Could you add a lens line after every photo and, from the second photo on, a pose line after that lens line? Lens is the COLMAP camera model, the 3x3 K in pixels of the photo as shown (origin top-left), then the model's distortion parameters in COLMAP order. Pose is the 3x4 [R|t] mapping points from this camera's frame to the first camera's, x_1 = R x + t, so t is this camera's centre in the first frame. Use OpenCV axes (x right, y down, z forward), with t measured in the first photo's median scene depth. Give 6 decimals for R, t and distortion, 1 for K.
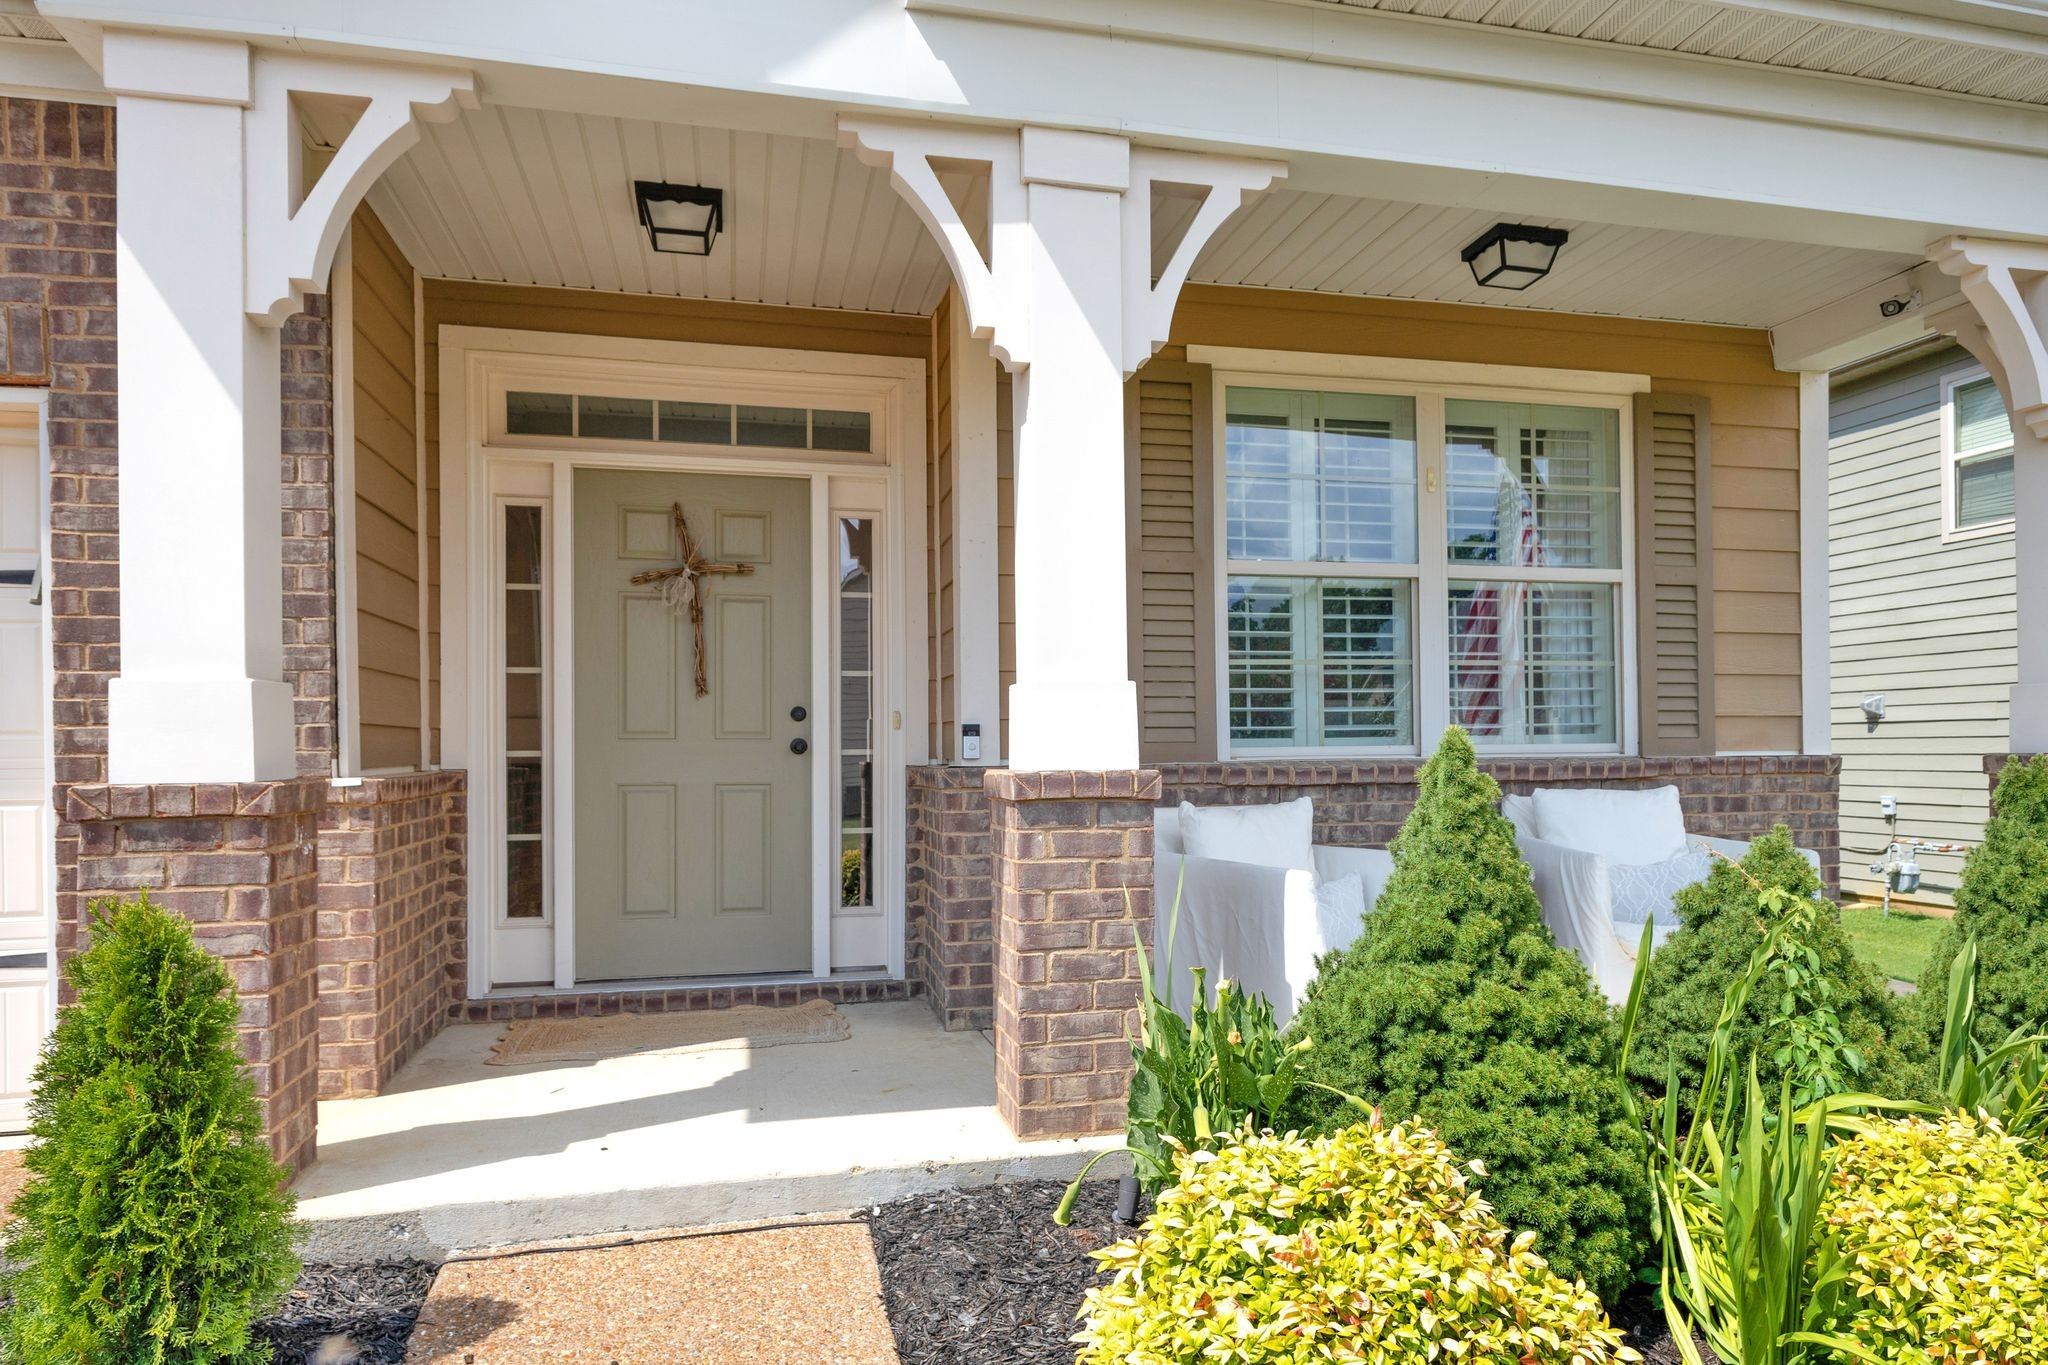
lens RADIAL K [[1274.9, 0, 1106.6], [0, 1274.9, 748.0], [0, 0, 1]] dist [-0.001700, -0.002263]
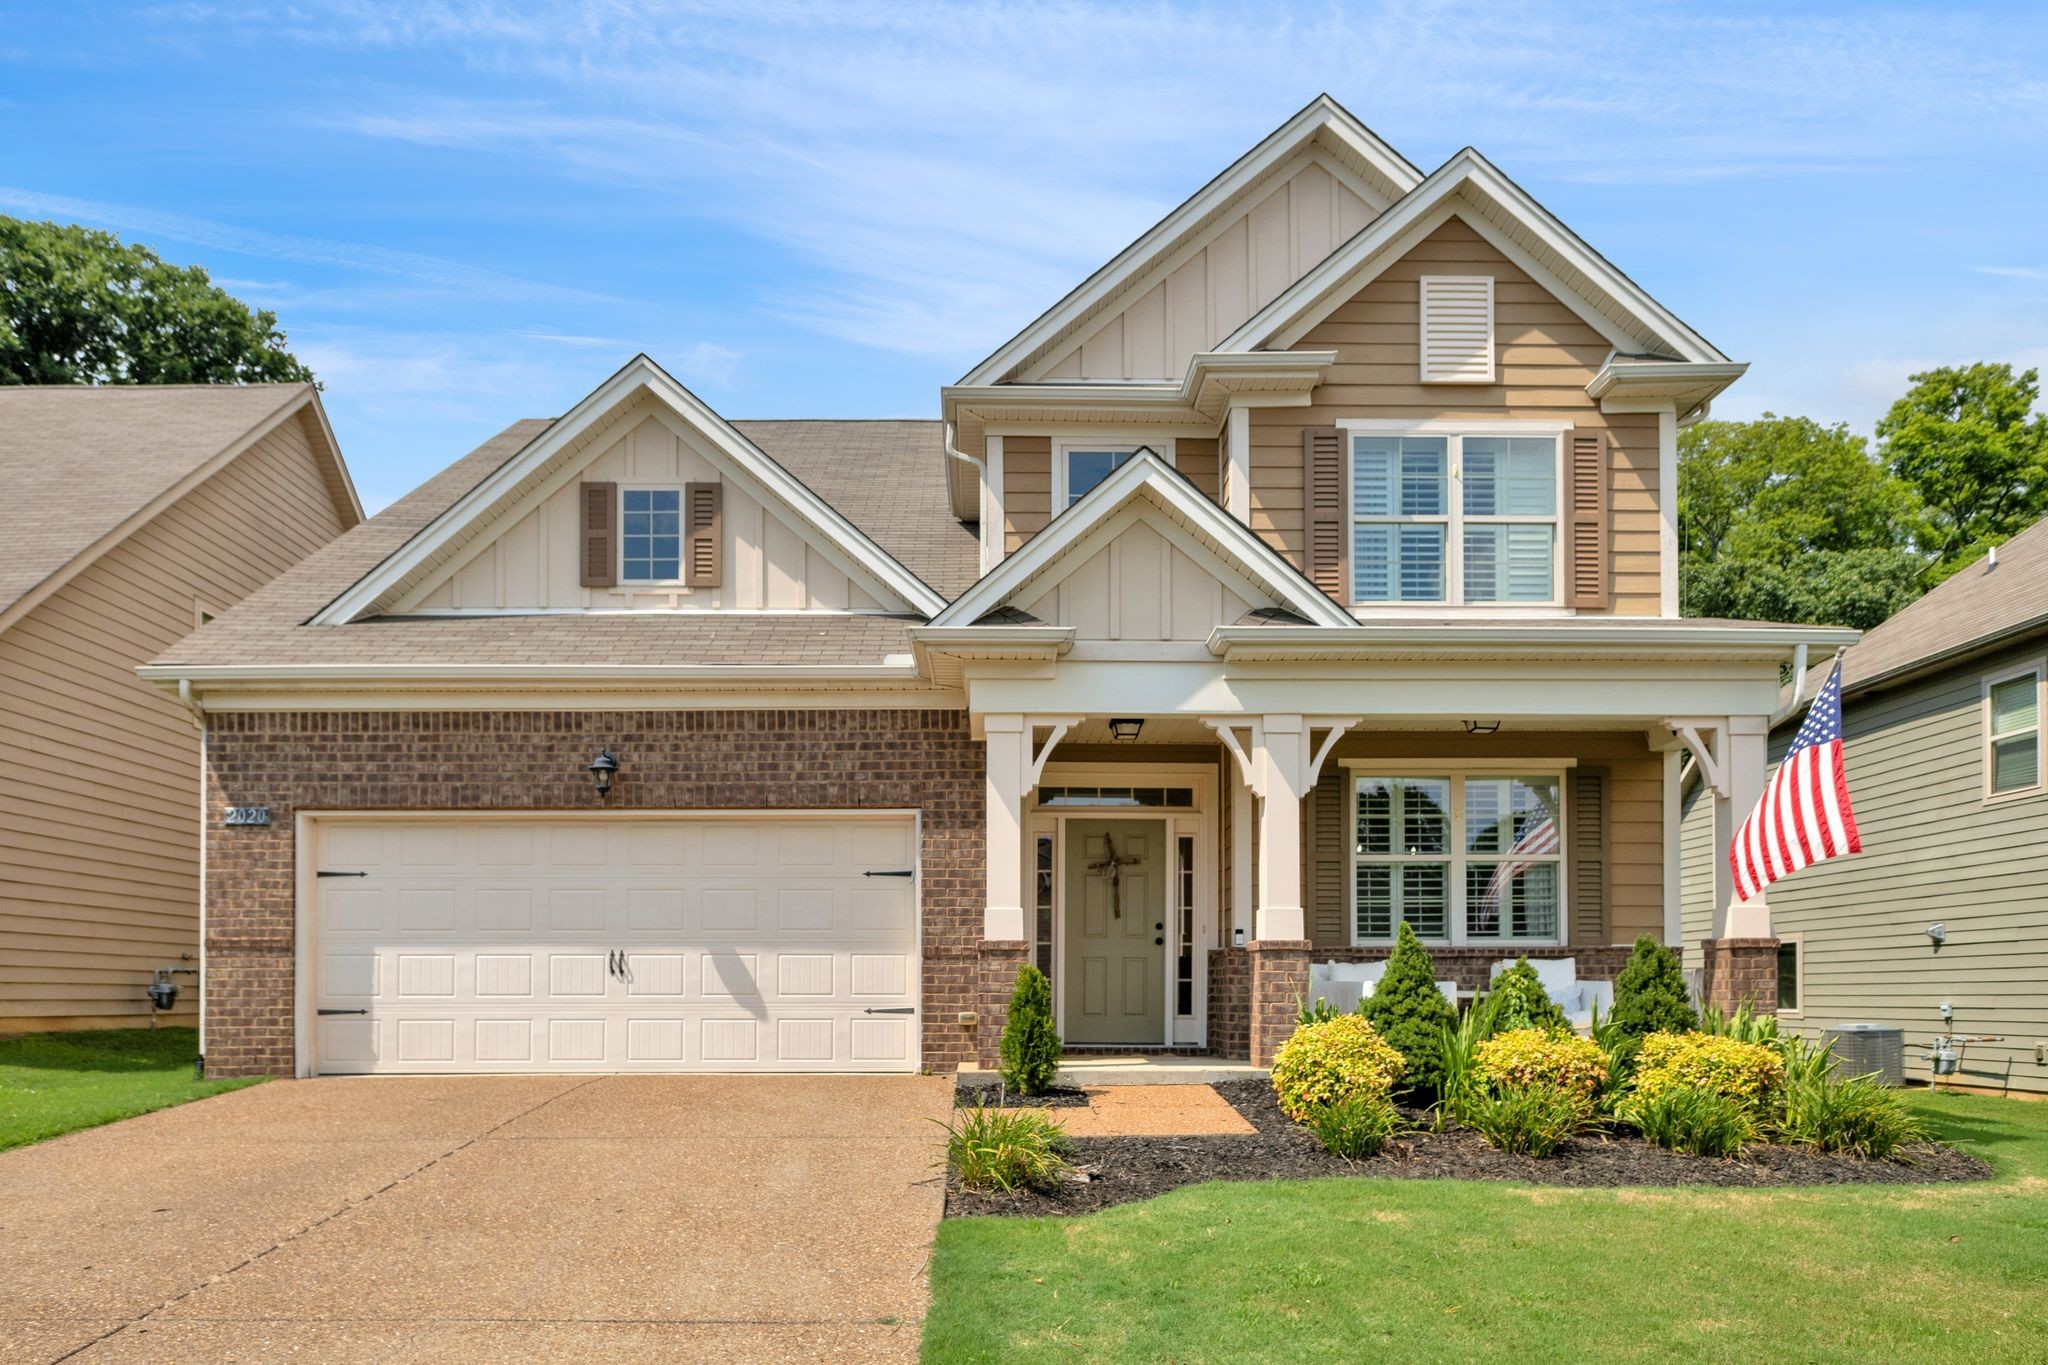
lens RADIAL K [[1413.6, 0, 1035.6], [0, 1413.6, 988.4], [0, 0, 1]] dist [-0.008052, -0.002108]
pose [[0.974615, 0.006107, -0.223803, 0.102137], [-0.007850, 0.999945, -0.006901, 0.104053], [0.223749, 0.008483, 0.974610, -1.498706]]
